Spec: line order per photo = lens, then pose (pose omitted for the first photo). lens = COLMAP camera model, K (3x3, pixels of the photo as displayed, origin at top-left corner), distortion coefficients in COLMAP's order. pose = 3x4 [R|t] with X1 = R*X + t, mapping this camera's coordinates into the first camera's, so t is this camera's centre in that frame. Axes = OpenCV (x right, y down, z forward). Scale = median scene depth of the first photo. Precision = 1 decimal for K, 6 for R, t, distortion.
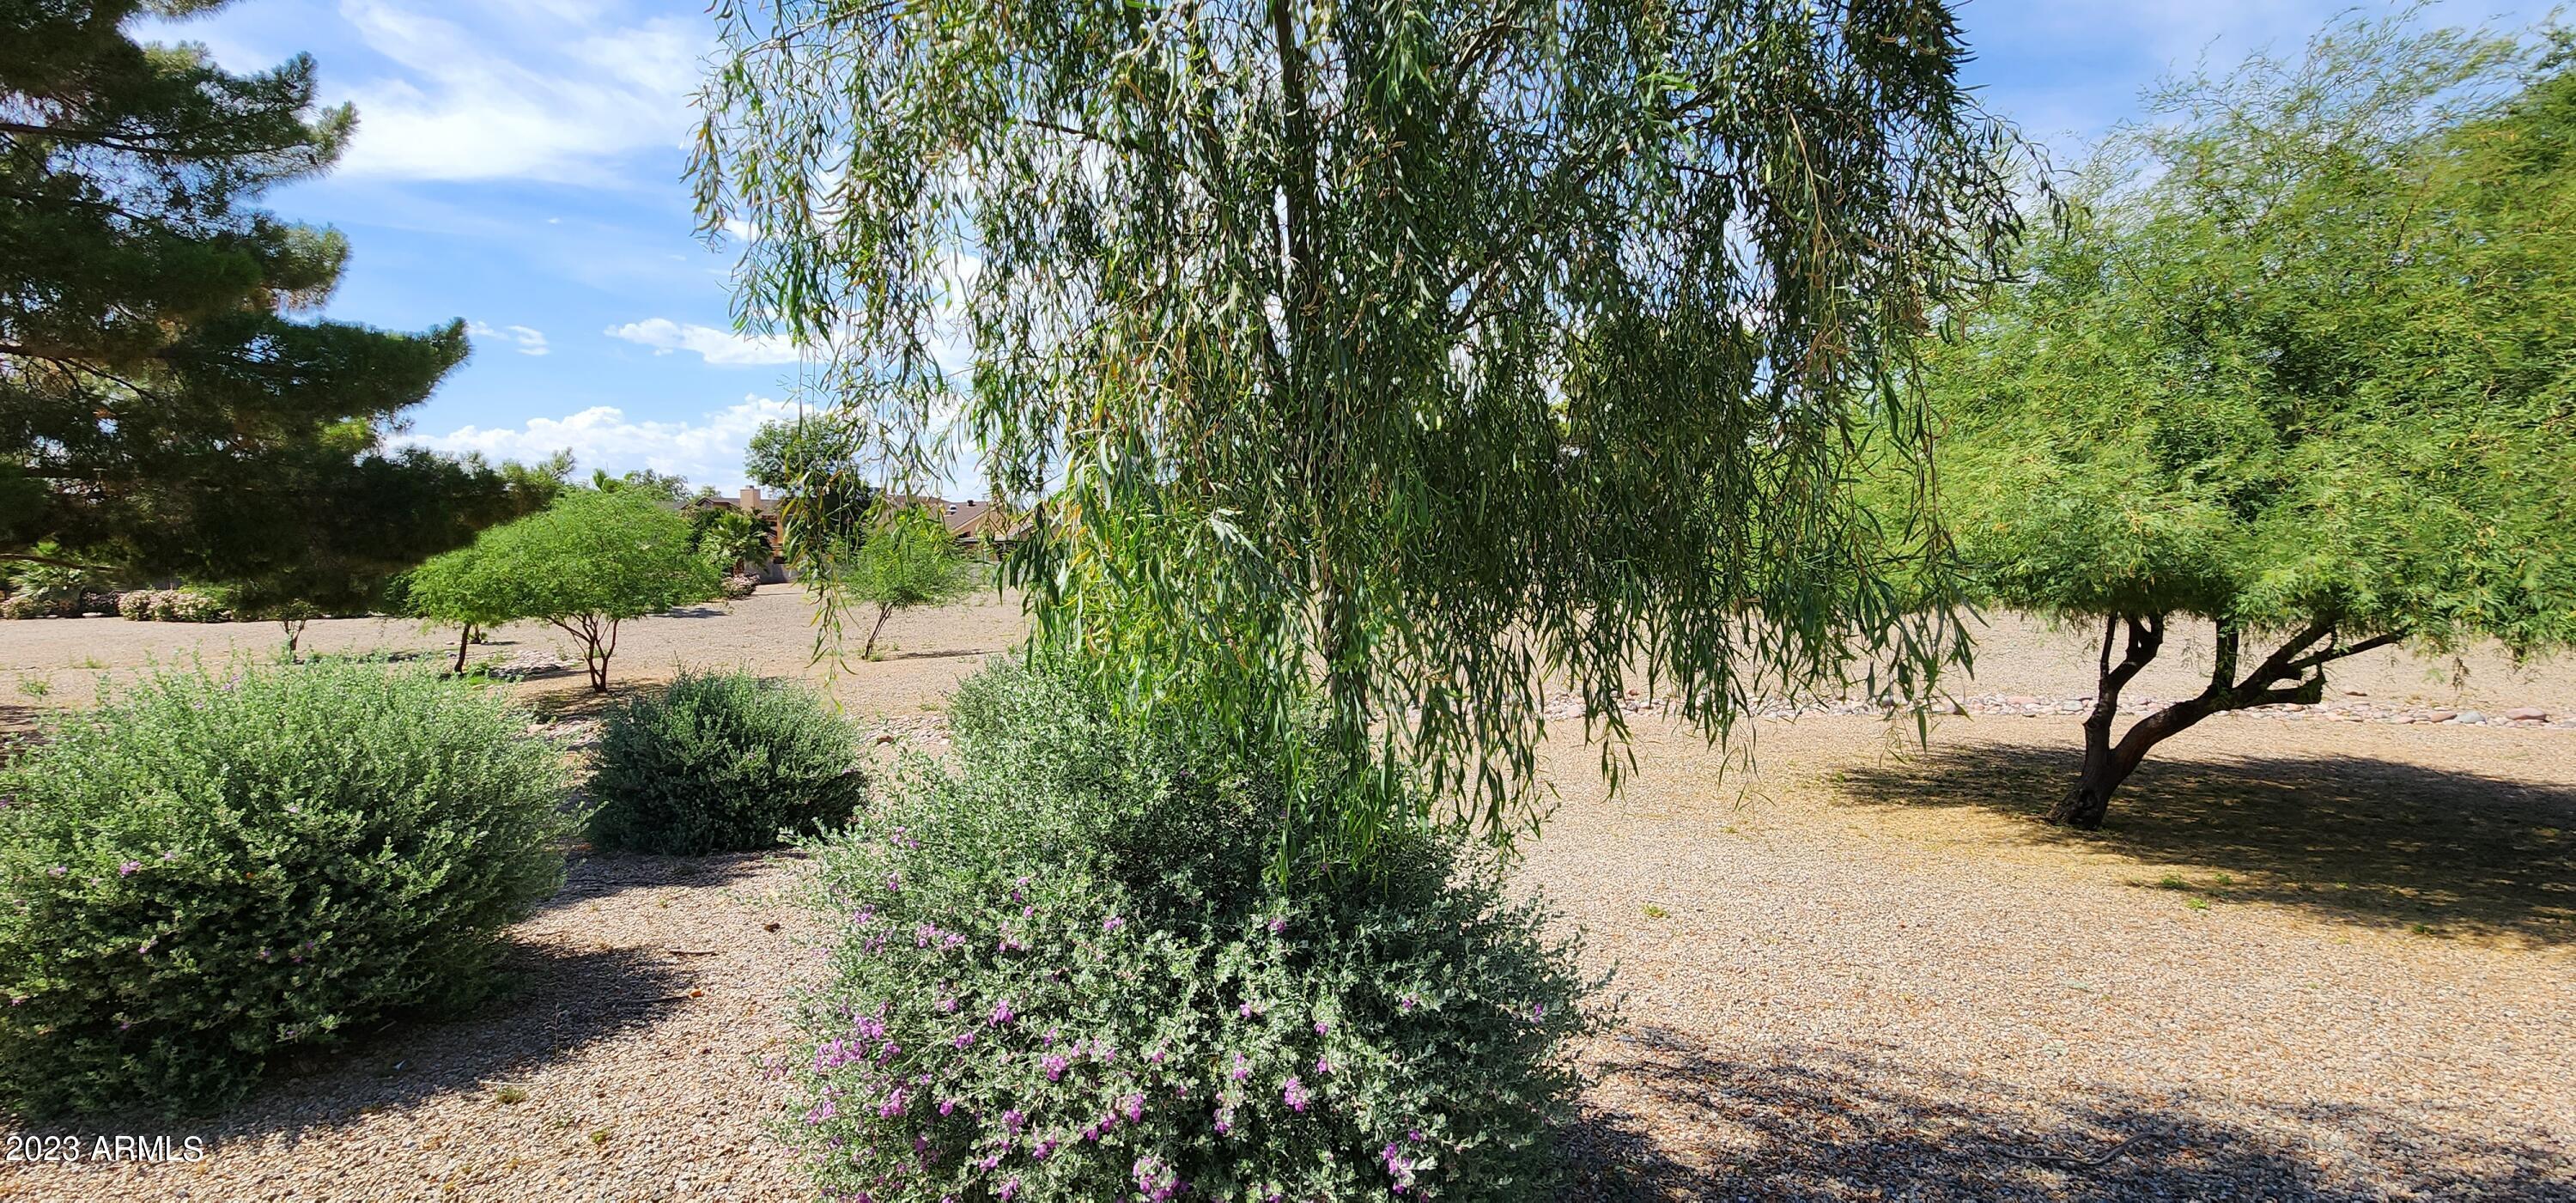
lens RADIAL K [[1058.2, 0, 1298.6], [0, 1058.2, 586.2], [0, 0, 1]] dist [-0.000539, -0.000697]
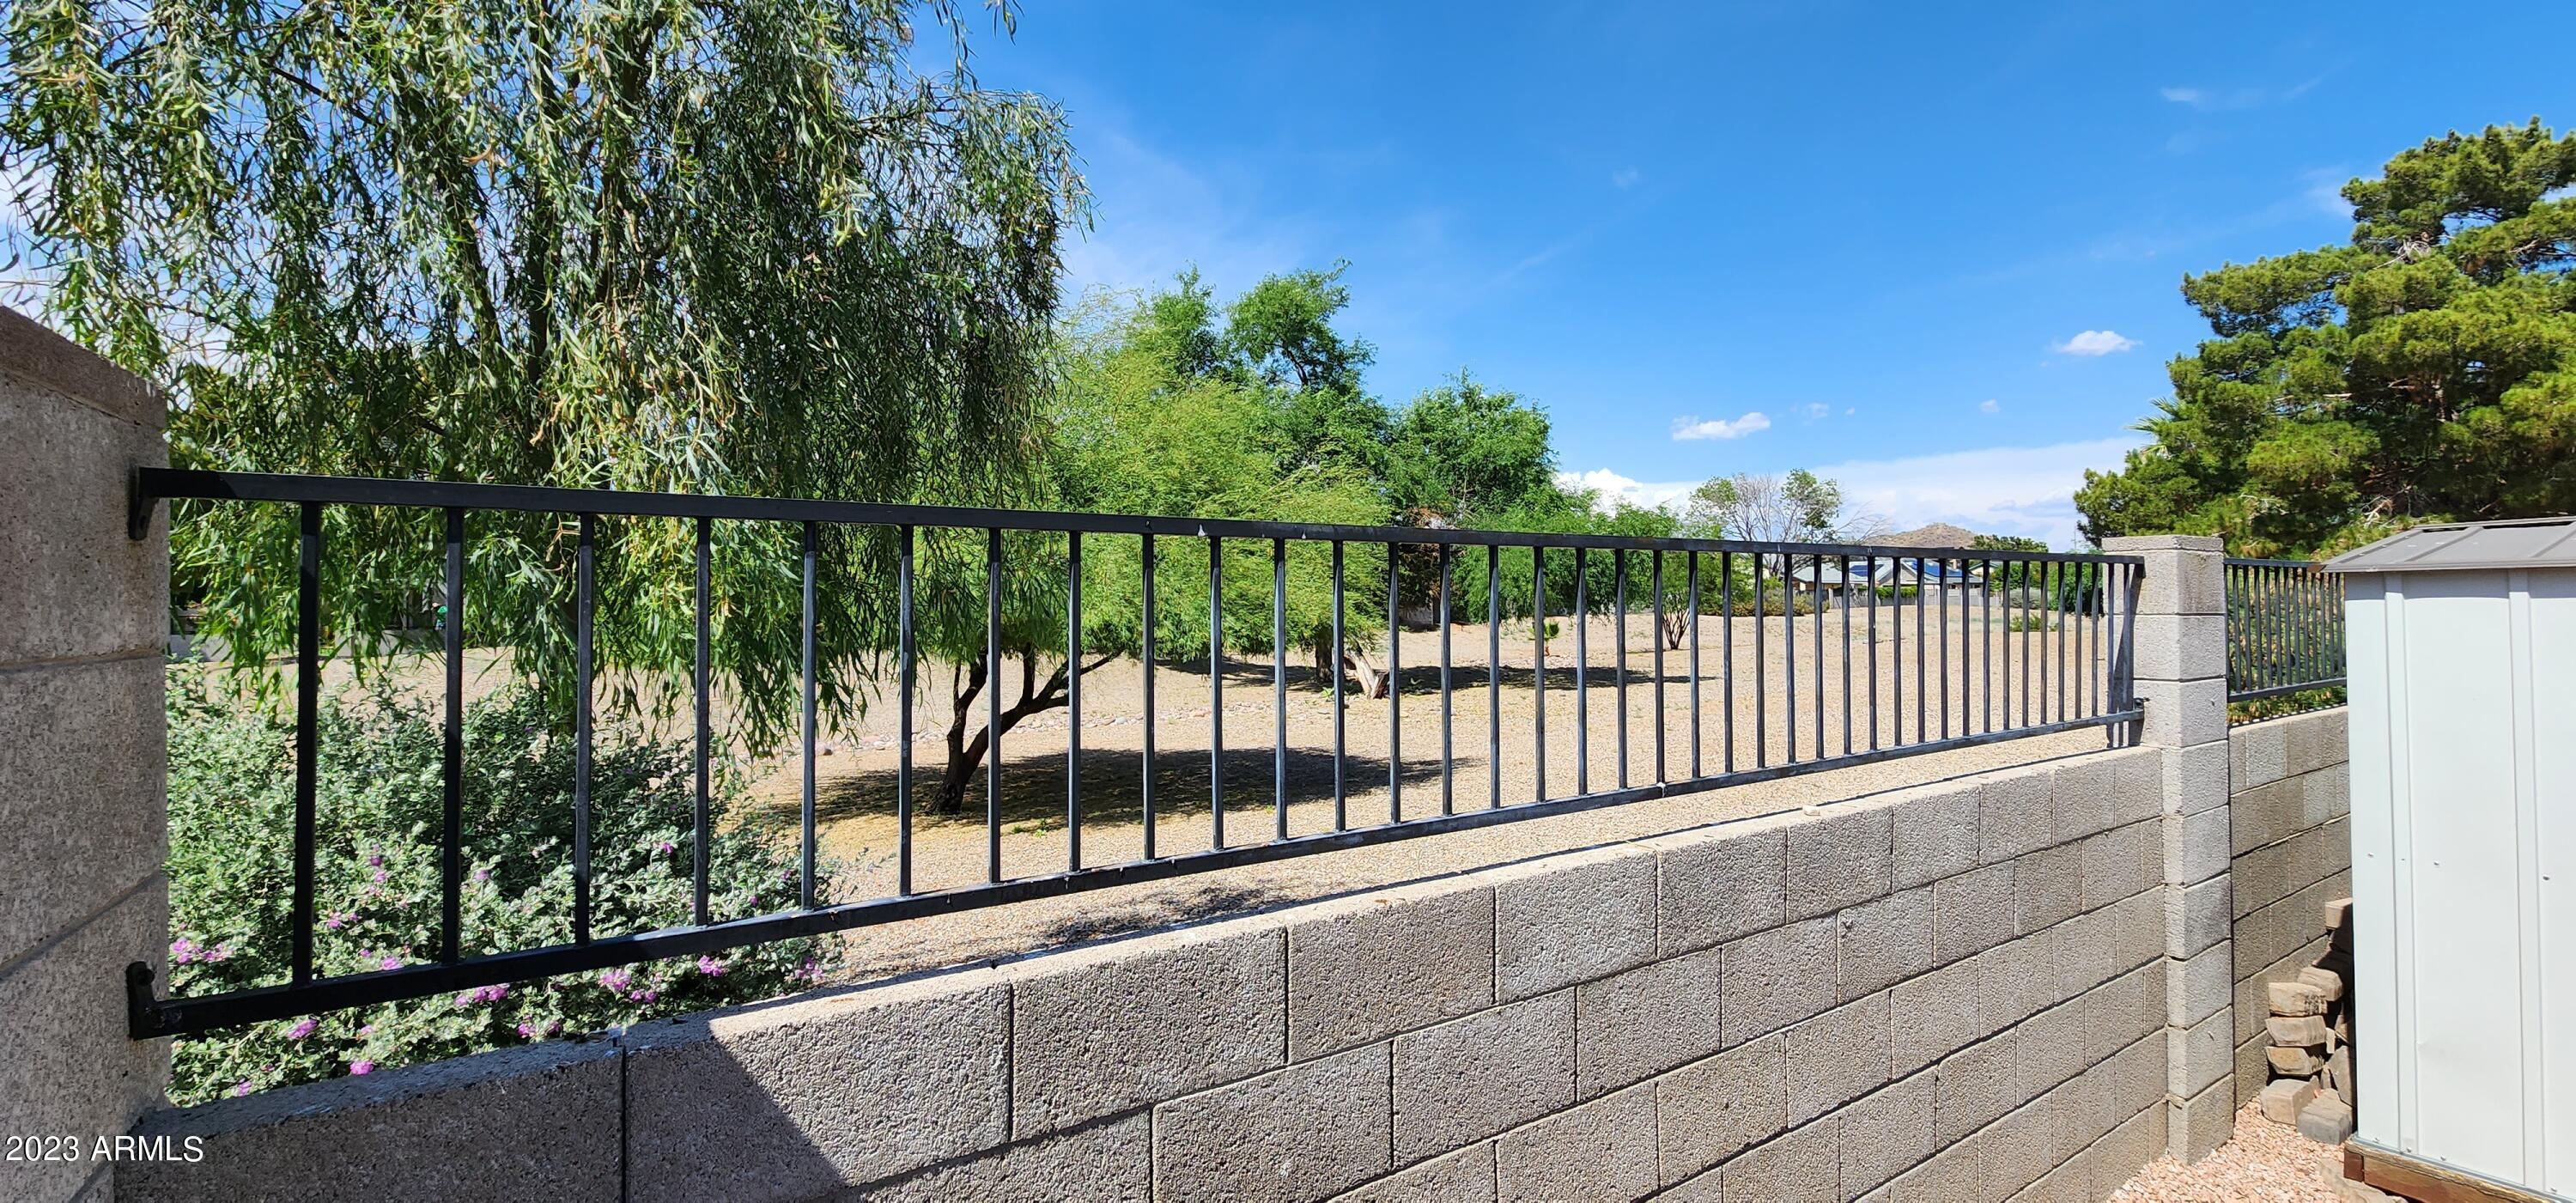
lens RADIAL K [[1058.2, 0, 1291.5], [0, 1058.2, 615.3], [0, 0, 1]] dist [-0.000539, -0.000697]
pose [[0.521254, 0.002390, 0.853398, -0.251357], [0.037439, 0.998969, -0.025665, 0.043733], [-0.852580, 0.045328, 0.520627, -0.102520]]
